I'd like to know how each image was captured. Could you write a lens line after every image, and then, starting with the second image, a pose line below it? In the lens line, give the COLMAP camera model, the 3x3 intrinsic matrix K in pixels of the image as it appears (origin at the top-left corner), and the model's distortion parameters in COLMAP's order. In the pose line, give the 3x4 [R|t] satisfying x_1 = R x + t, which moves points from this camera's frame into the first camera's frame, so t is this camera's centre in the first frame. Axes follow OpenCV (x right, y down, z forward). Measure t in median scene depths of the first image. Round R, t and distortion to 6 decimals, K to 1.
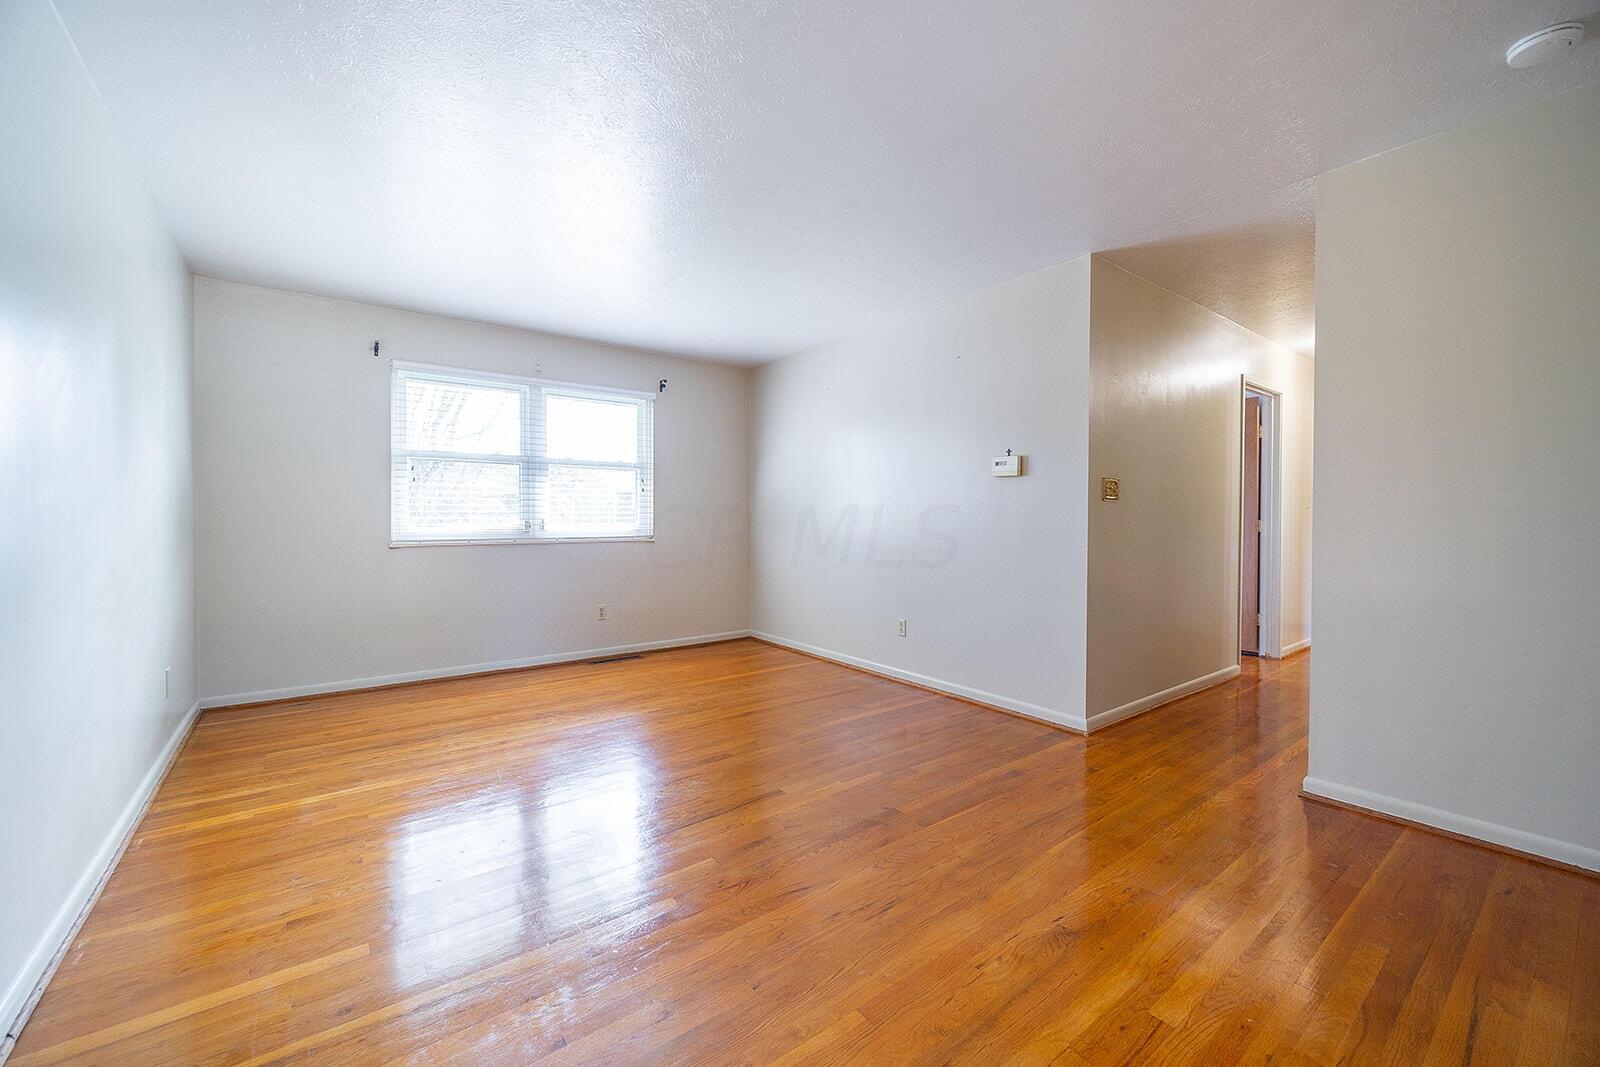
lens RADIAL K [[635.3, 0, 799.9], [0, 635.3, 523.7], [0, 0, 1]] dist [0.009638, 0.000030]
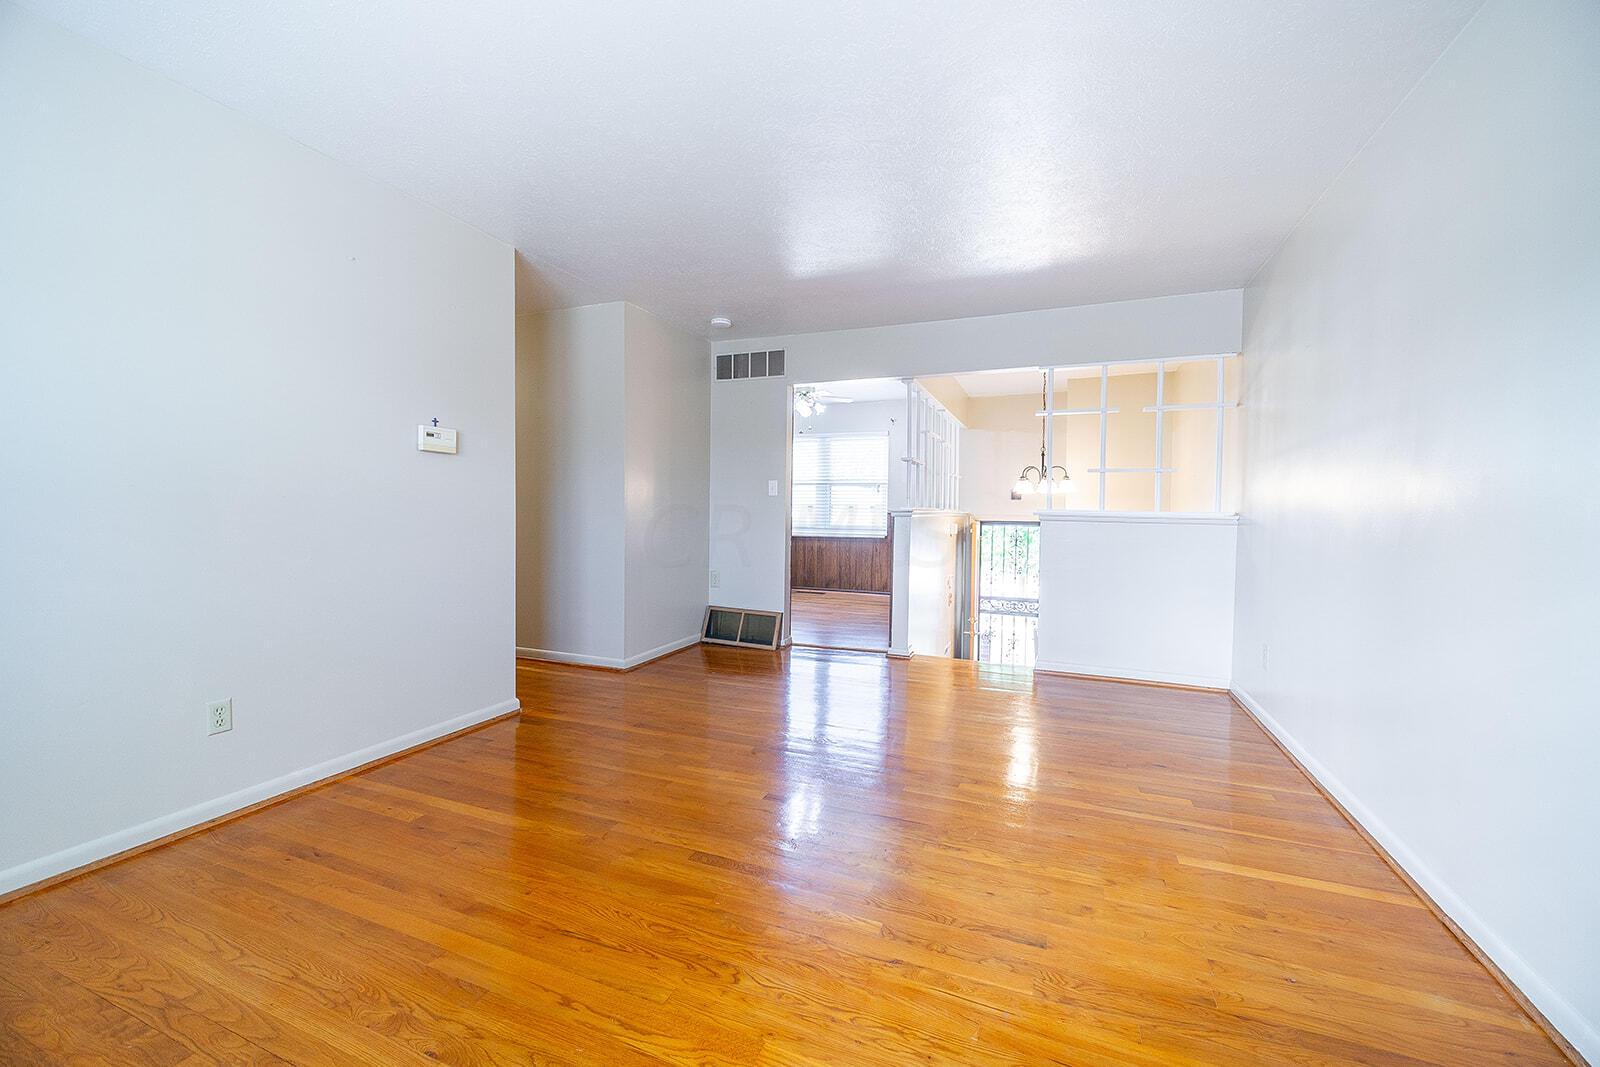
lens RADIAL K [[635.3, 0, 799.9], [0, 635.3, 523.7], [0, 0, 1]] dist [0.009638, 0.000030]
pose [[-0.503410, -0.032017, 0.863454, -0.592294], [-0.005270, 0.999408, 0.033986, -0.012724], [-0.864032, 0.012558, -0.503281, 0.983479]]
